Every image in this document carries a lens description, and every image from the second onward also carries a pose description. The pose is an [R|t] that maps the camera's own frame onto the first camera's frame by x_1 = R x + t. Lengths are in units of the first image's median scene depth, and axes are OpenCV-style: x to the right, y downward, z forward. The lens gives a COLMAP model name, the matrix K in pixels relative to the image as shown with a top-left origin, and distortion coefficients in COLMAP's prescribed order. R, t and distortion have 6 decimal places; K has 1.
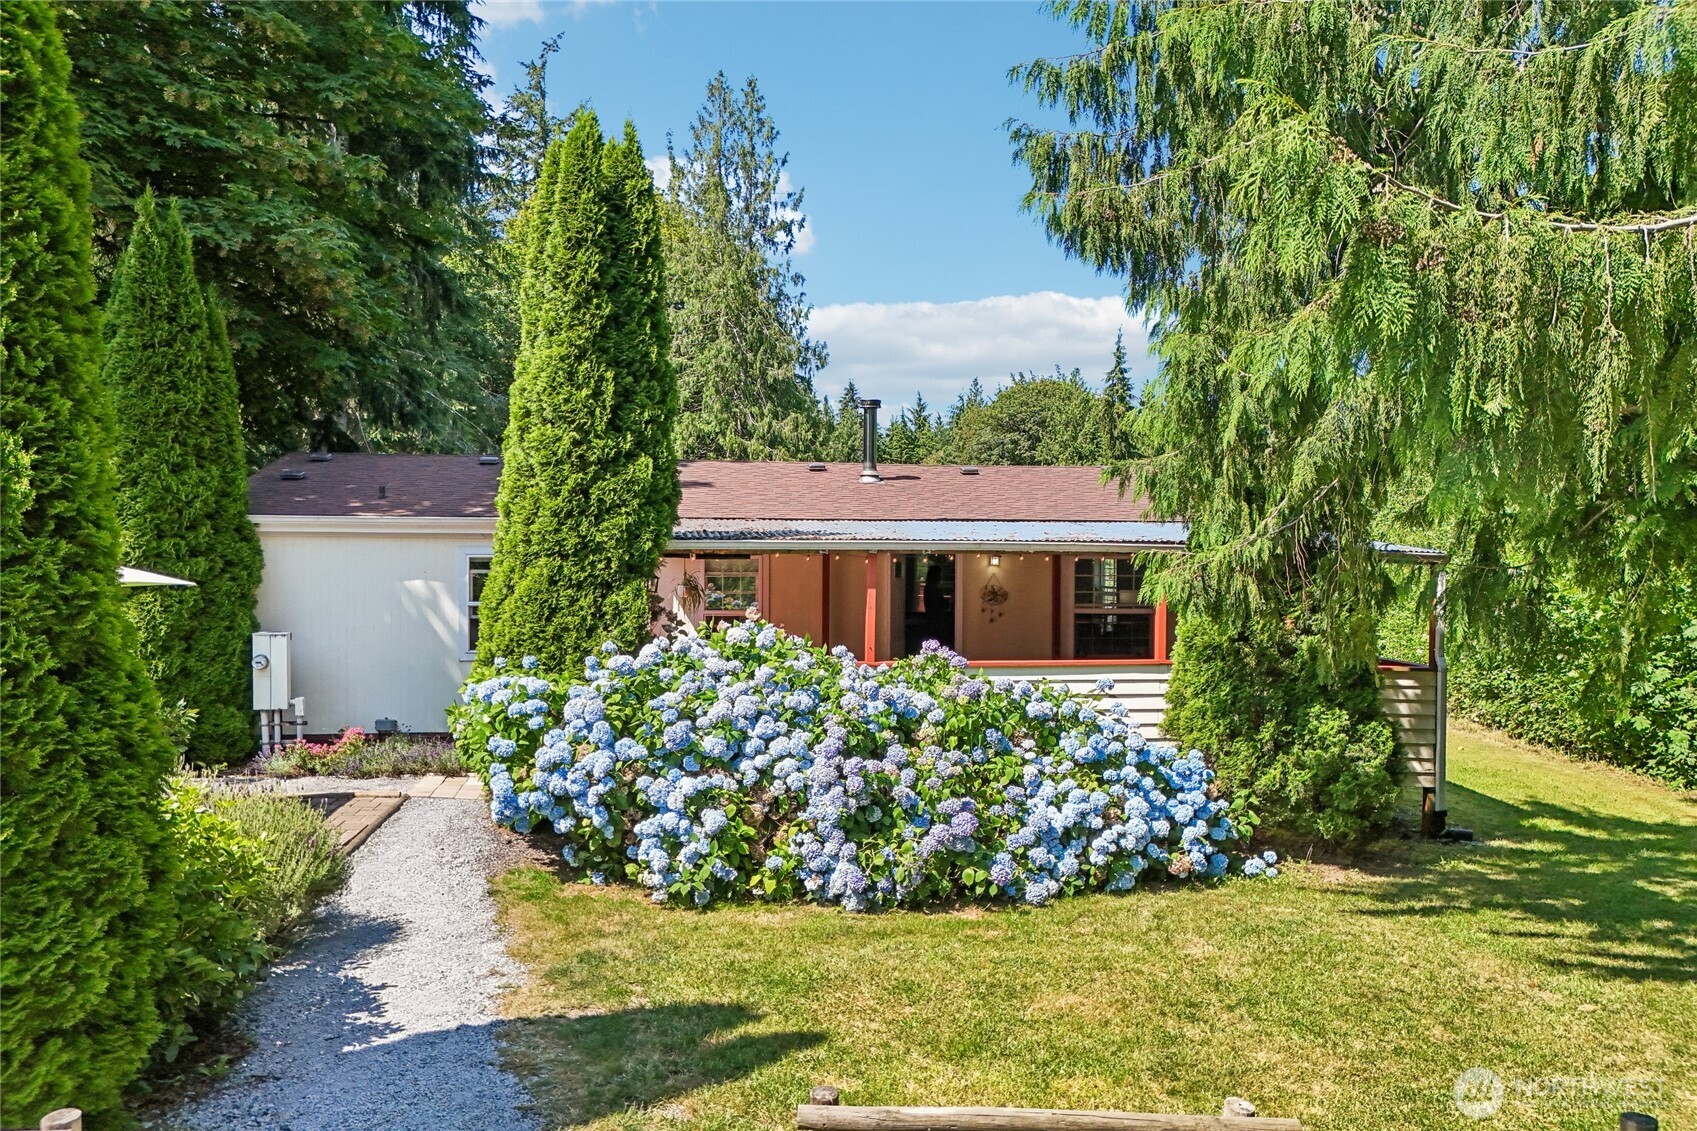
lens RADIAL K [[1171.8, 0, 848.5], [0, 1171.8, 565.5], [0, 0, 1]] dist [0.088432, -0.002694]
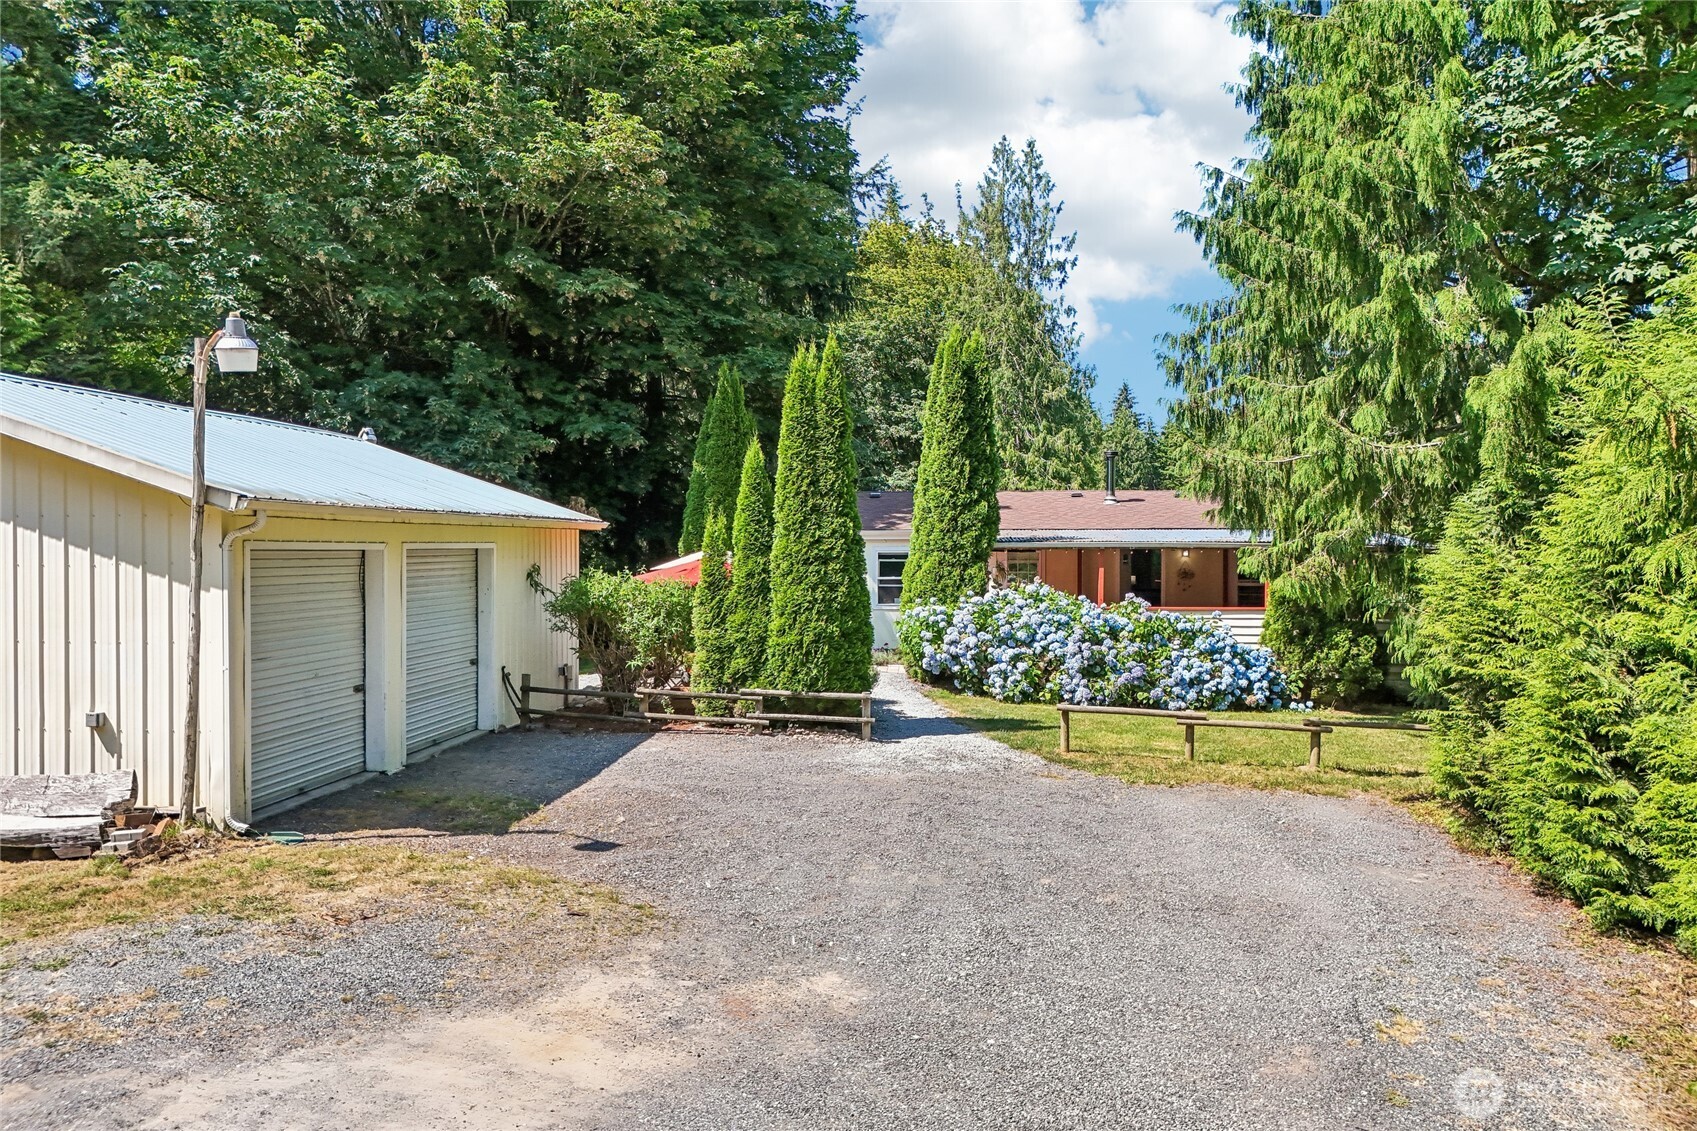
lens RADIAL K [[1171.8, 0, 848.5], [0, 1171.8, 565.5], [0, 0, 1]] dist [0.088432, -0.002694]
pose [[0.973345, -0.000430, -0.229344, 0.069434], [0.000991, 0.999997, 0.002331, 0.013559], [0.229342, -0.002496, 0.973343, -1.130107]]
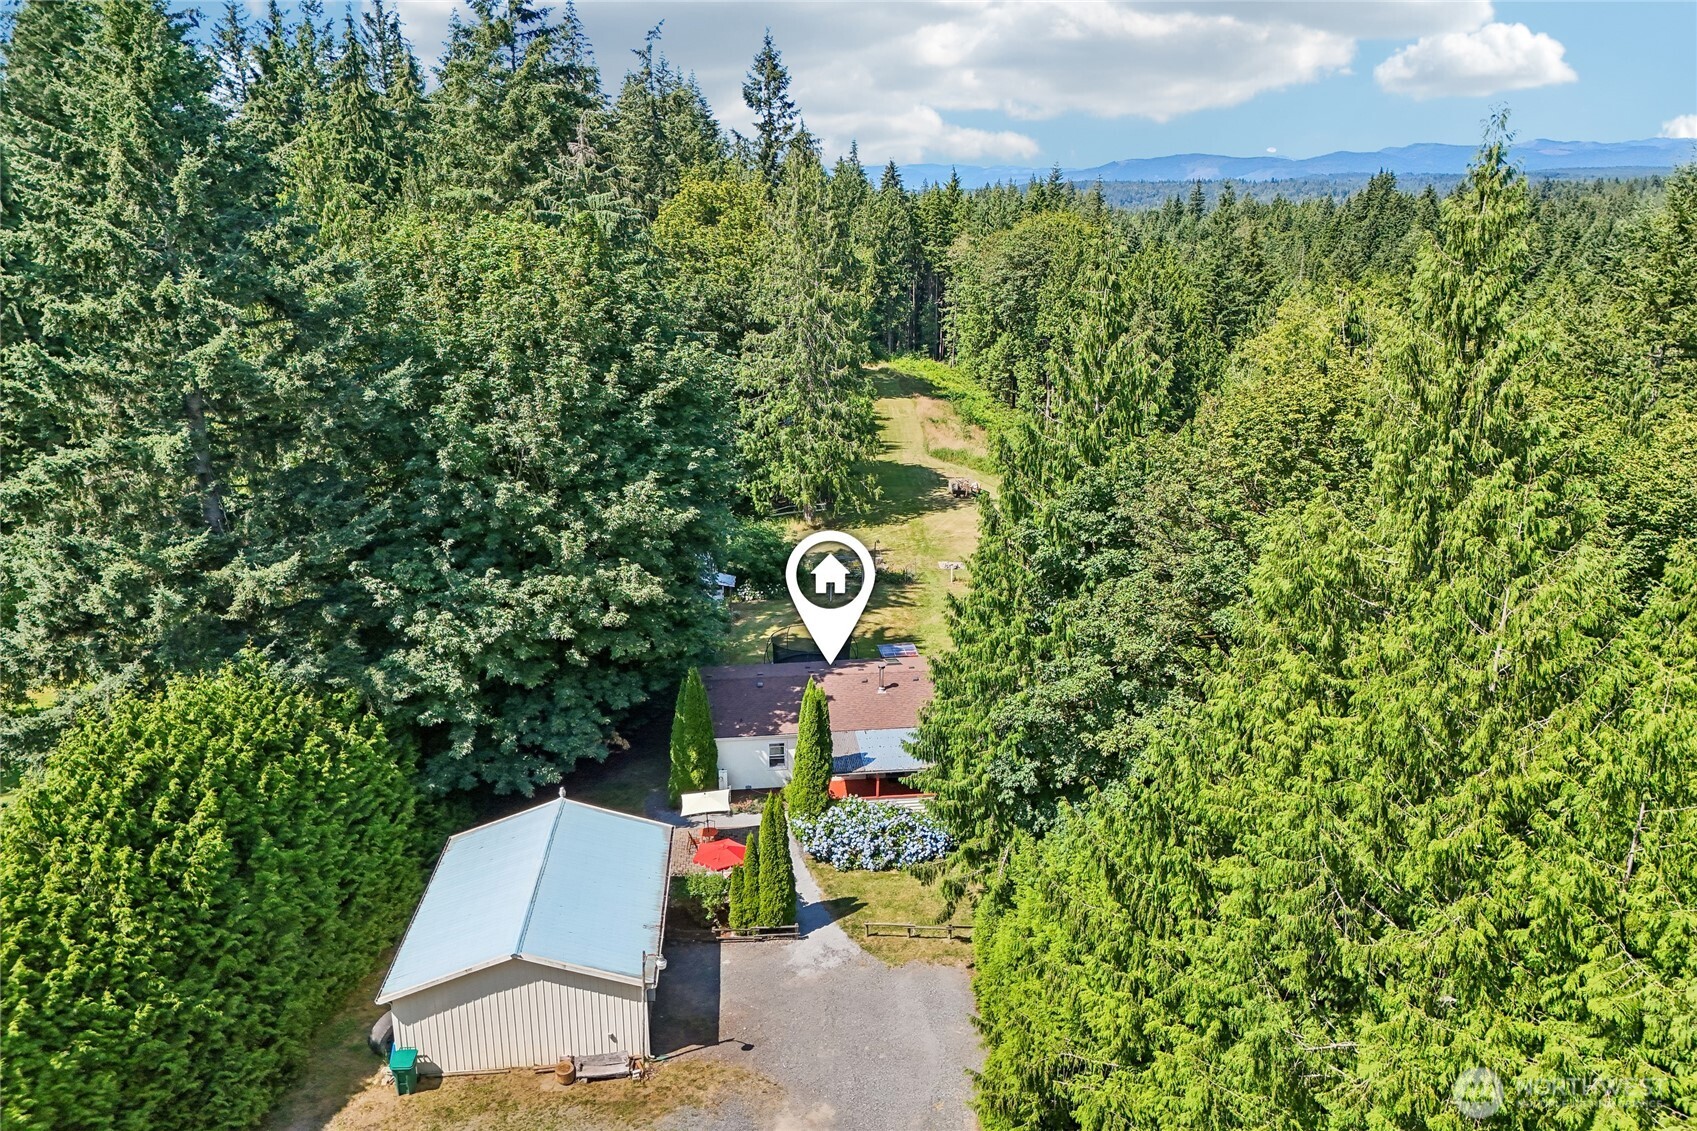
lens RADIAL K [[1157.5, 0, 848.5], [0, 1157.5, 565.5], [0, 0, 1]] dist [0.000205, -0.000741]
pose [[0.999358, 0.013484, -0.033192, 0.047822], [-0.003098, 0.955529, 0.294882, -2.324891], [0.035692, -0.294590, 0.954957, -3.263116]]
